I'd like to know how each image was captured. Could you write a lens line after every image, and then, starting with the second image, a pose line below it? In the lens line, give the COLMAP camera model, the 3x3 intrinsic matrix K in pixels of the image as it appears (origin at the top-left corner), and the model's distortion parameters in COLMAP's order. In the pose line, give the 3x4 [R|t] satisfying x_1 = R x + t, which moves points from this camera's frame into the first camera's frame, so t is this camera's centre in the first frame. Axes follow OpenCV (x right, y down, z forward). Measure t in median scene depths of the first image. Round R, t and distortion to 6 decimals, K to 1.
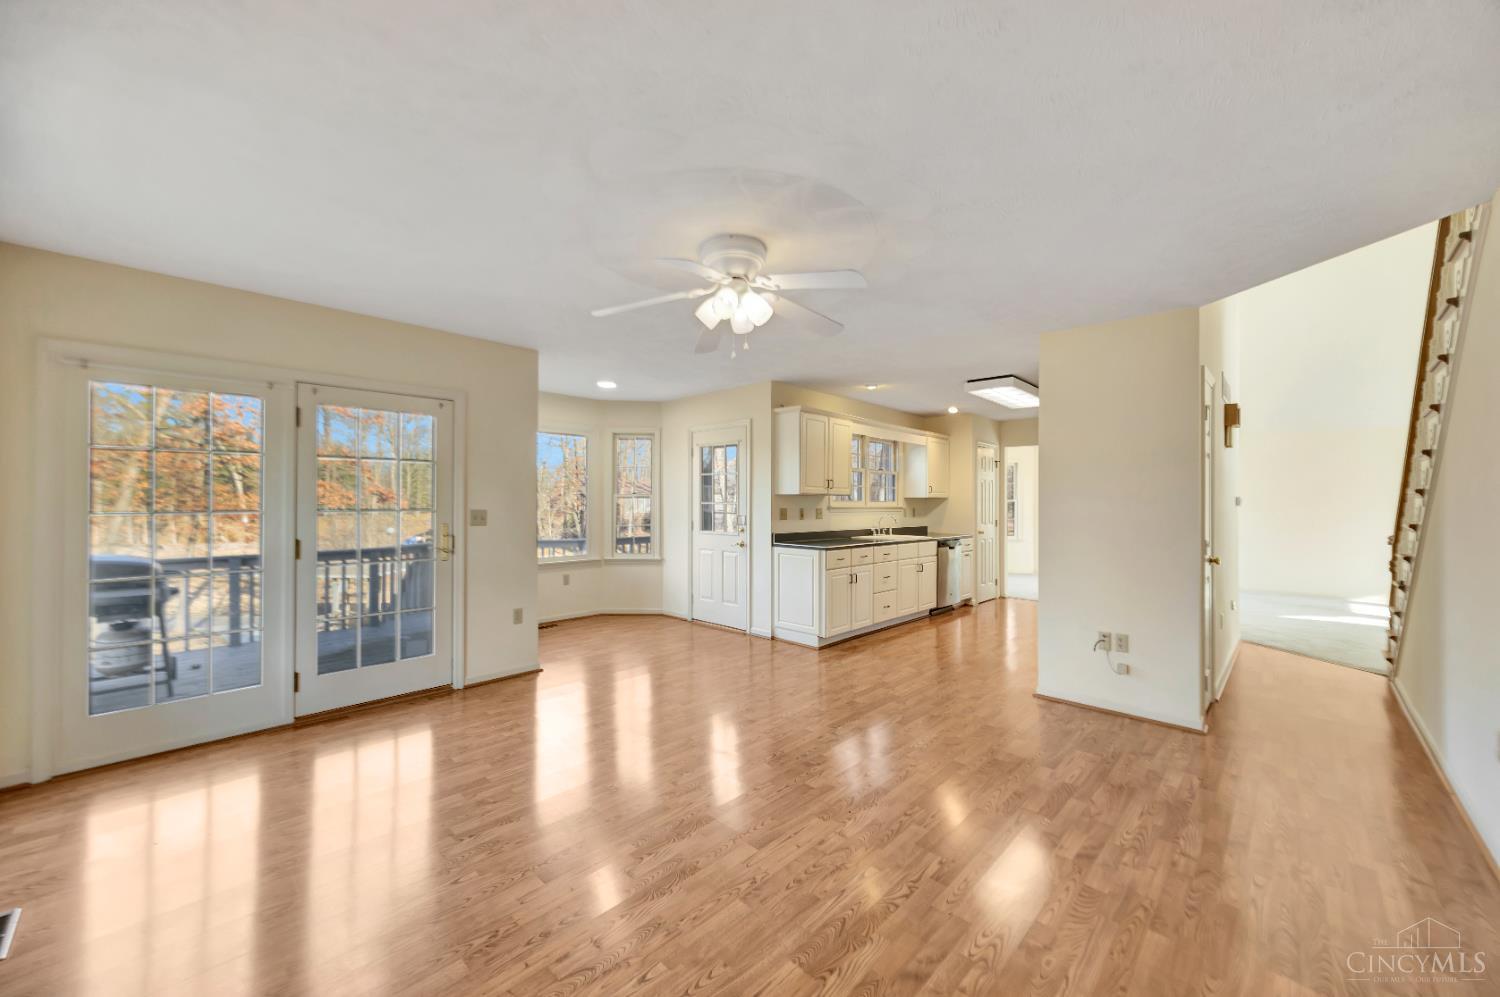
lens RADIAL K [[577.7, 0, 746.3], [0, 577.7, 493.4], [0, 0, 1]] dist [0.003296, -0.000010]
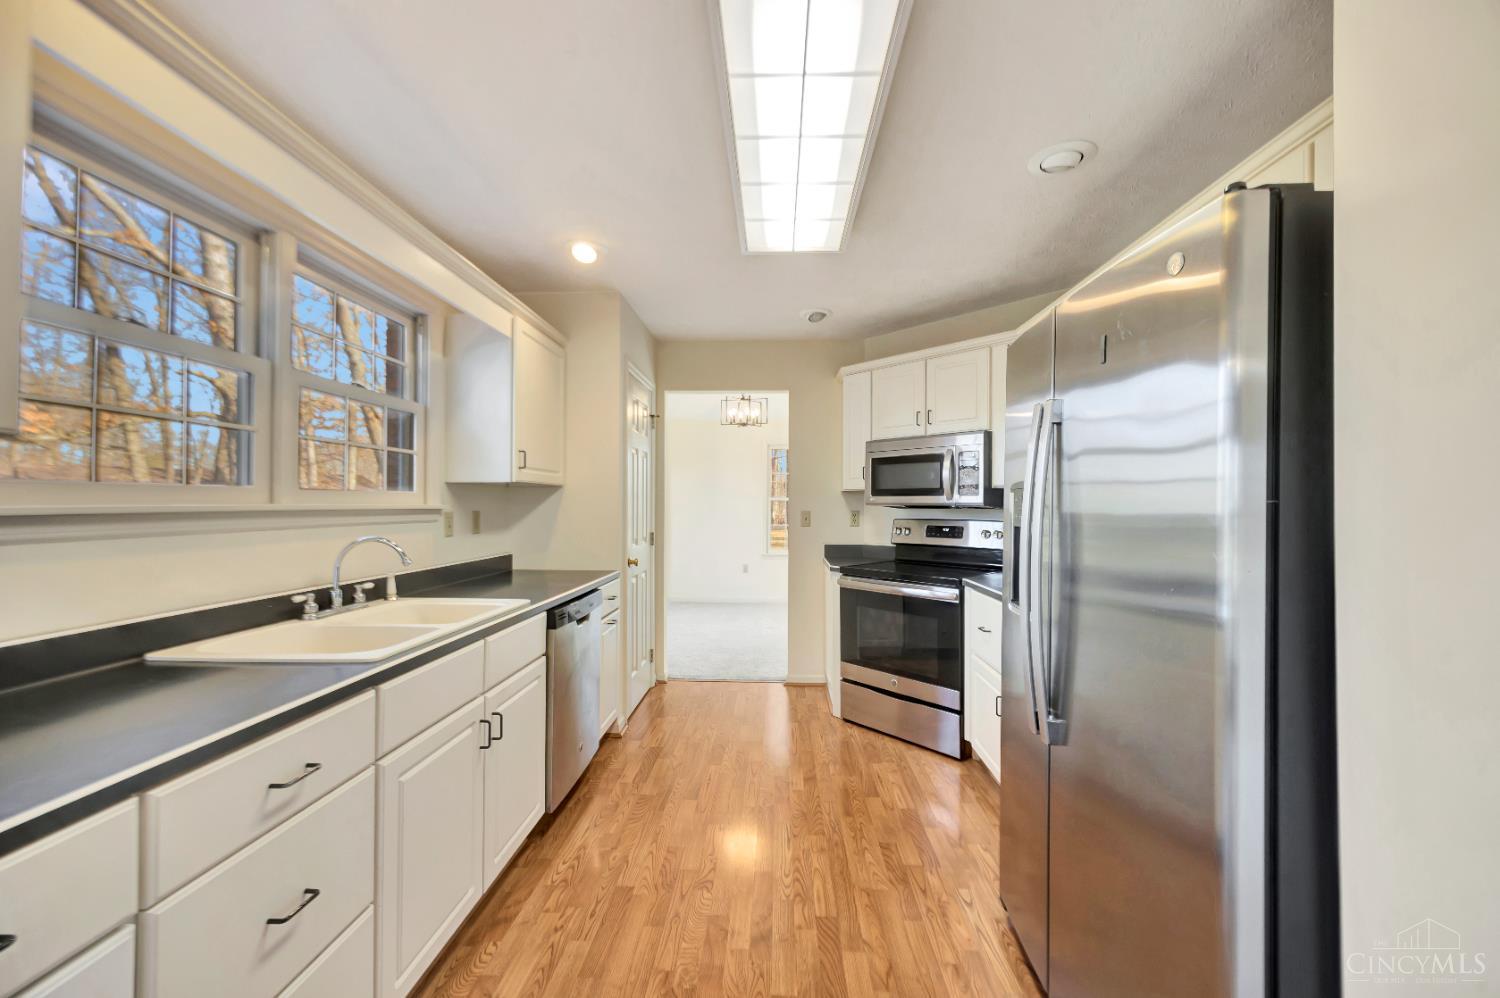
lens RADIAL K [[577.7, 0, 751.3], [0, 577.7, 493.2], [0, 0, 1]] dist [0.003296, -0.000010]
pose [[0.757985, 0.000211, 0.652272, 0.231200], [0.001776, 0.999996, -0.002386, 0.019530], [-0.652270, 0.002967, 0.757981, 0.764573]]
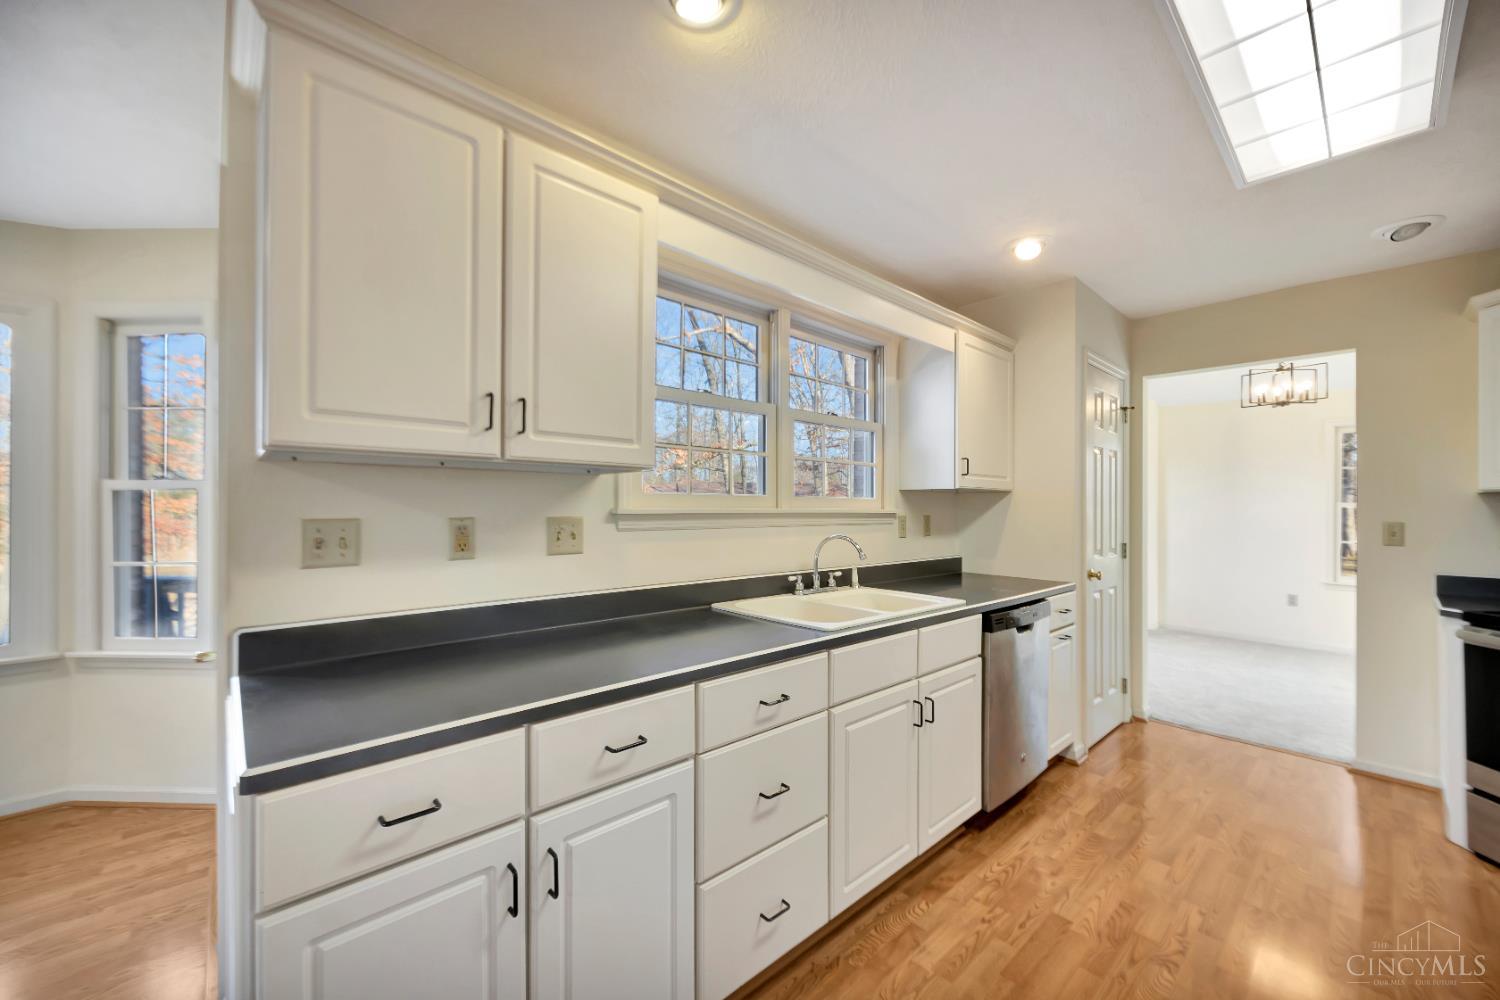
lens RADIAL K [[577.7, 0, 746.1], [0, 577.7, 502.6], [0, 0, 1]] dist [0.003296, -0.000010]
pose [[0.997033, -0.005527, -0.076772, 0.247903], [0.005659, 0.999983, 0.001506, 0.019284], [0.076763, -0.001936, 0.997048, 0.740239]]
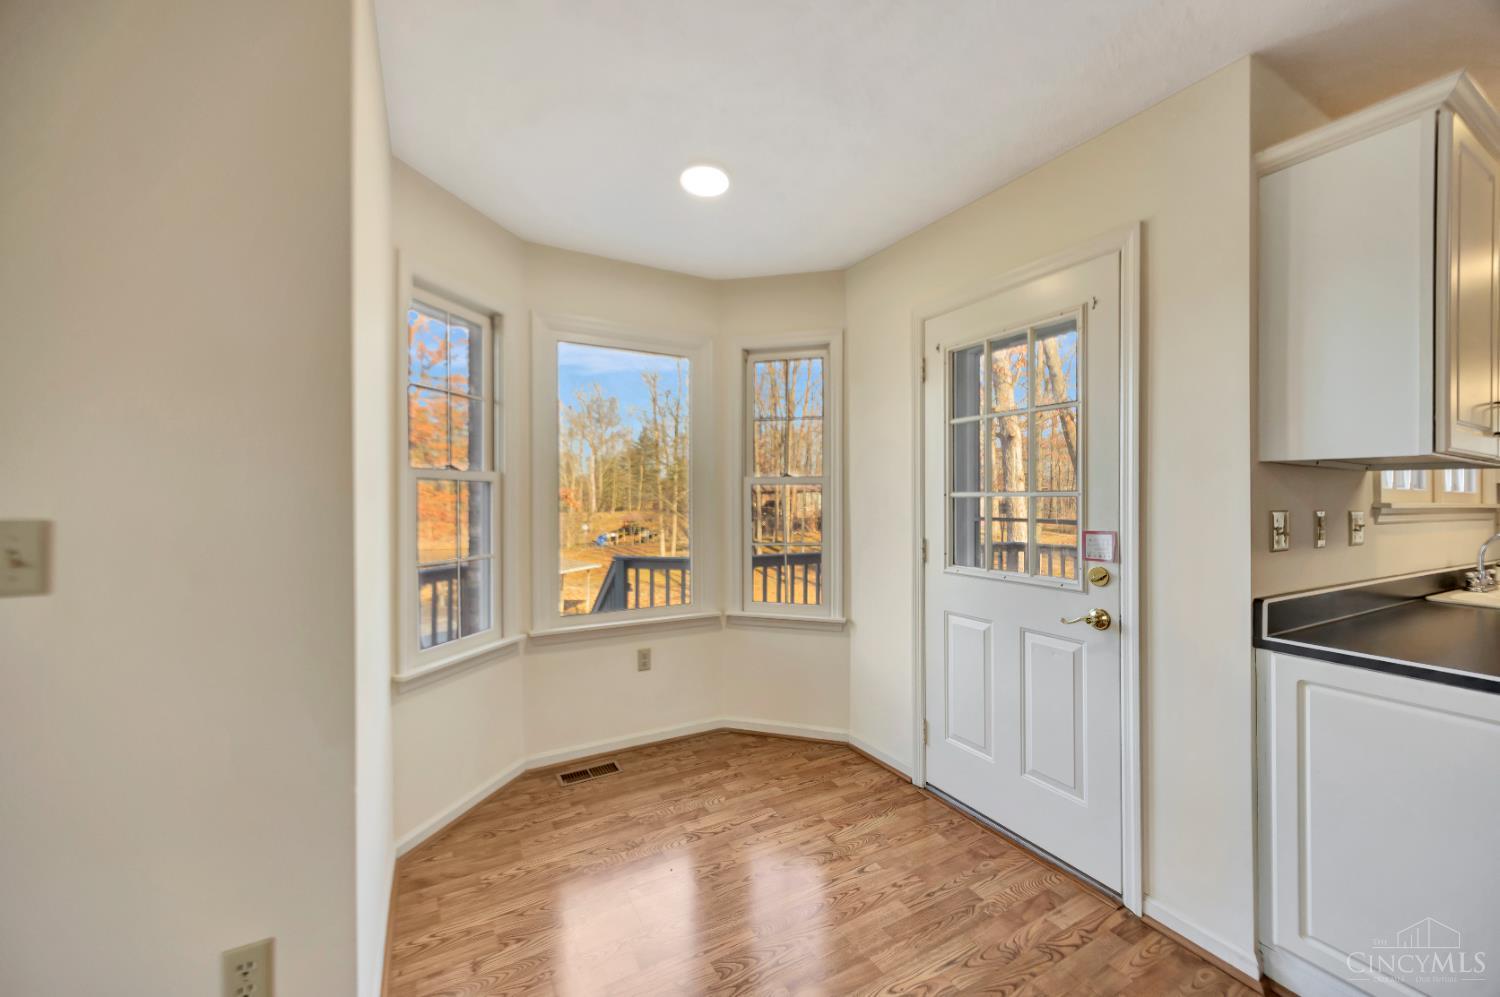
lens RADIAL K [[577.7, 0, 743.7], [0, 577.7, 501.3], [0, 0, 1]] dist [0.003296, -0.000010]
pose [[0.953994, 0.001367, -0.299823, -0.099960], [0.003890, 0.999849, 0.016935, 0.014115], [0.299801, -0.017322, 0.953845, 0.618013]]
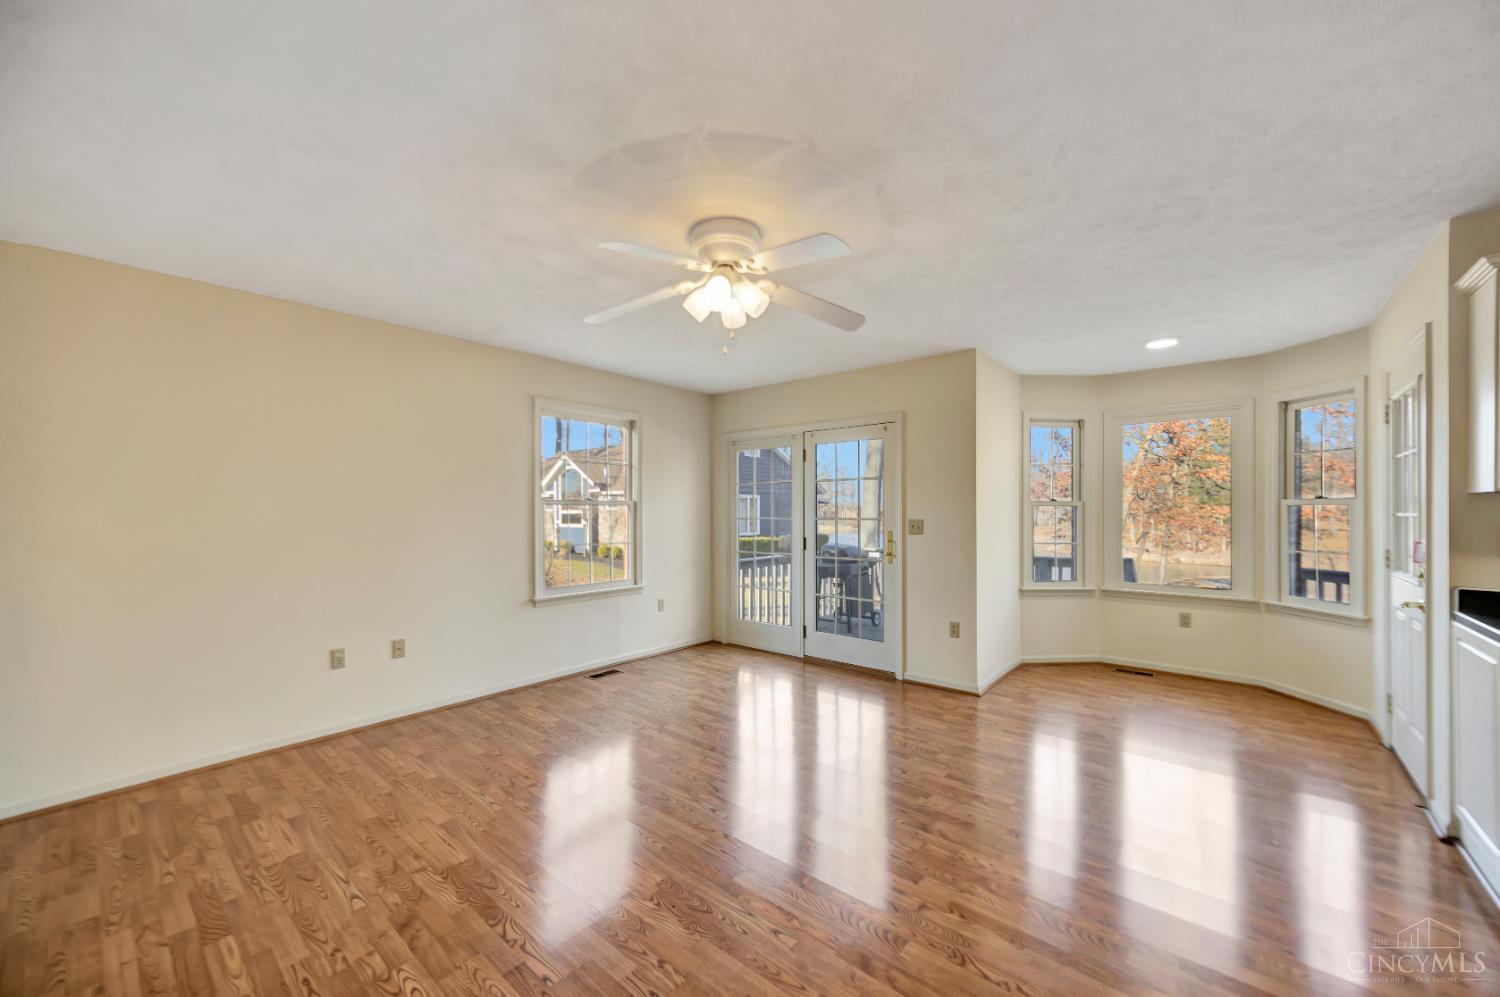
lens RADIAL K [[577.7, 0, 751.1], [0, 577.7, 502.9], [0, 0, 1]] dist [0.003296, -0.000010]
pose [[0.061372, -0.015823, -0.997990, 0.406829], [0.012598, 0.999807, -0.015077, 0.007414], [0.998035, -0.011647, 0.061559, 0.442709]]
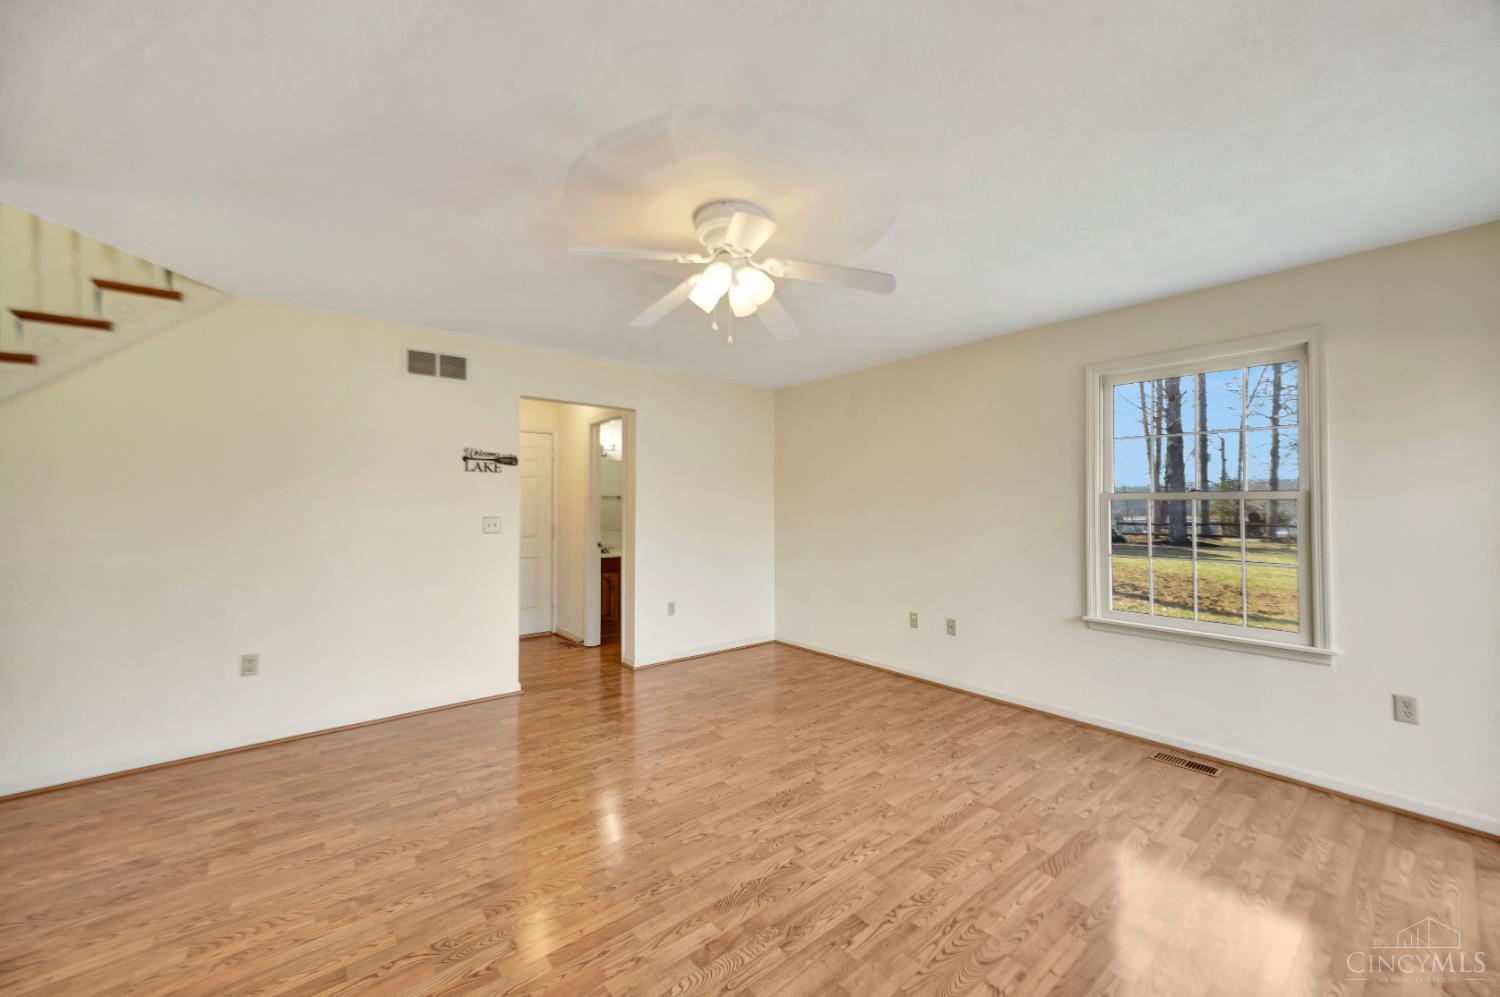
lens RADIAL K [[577.7, 0, 745.9], [0, 577.7, 501.2], [0, 0, 1]] dist [0.003296, -0.000010]
pose [[-0.991545, -0.003206, 0.129725, -0.071206], [-0.005619, 0.999818, -0.018239, 0.008833], [-0.129643, -0.018814, -0.991382, 0.838519]]
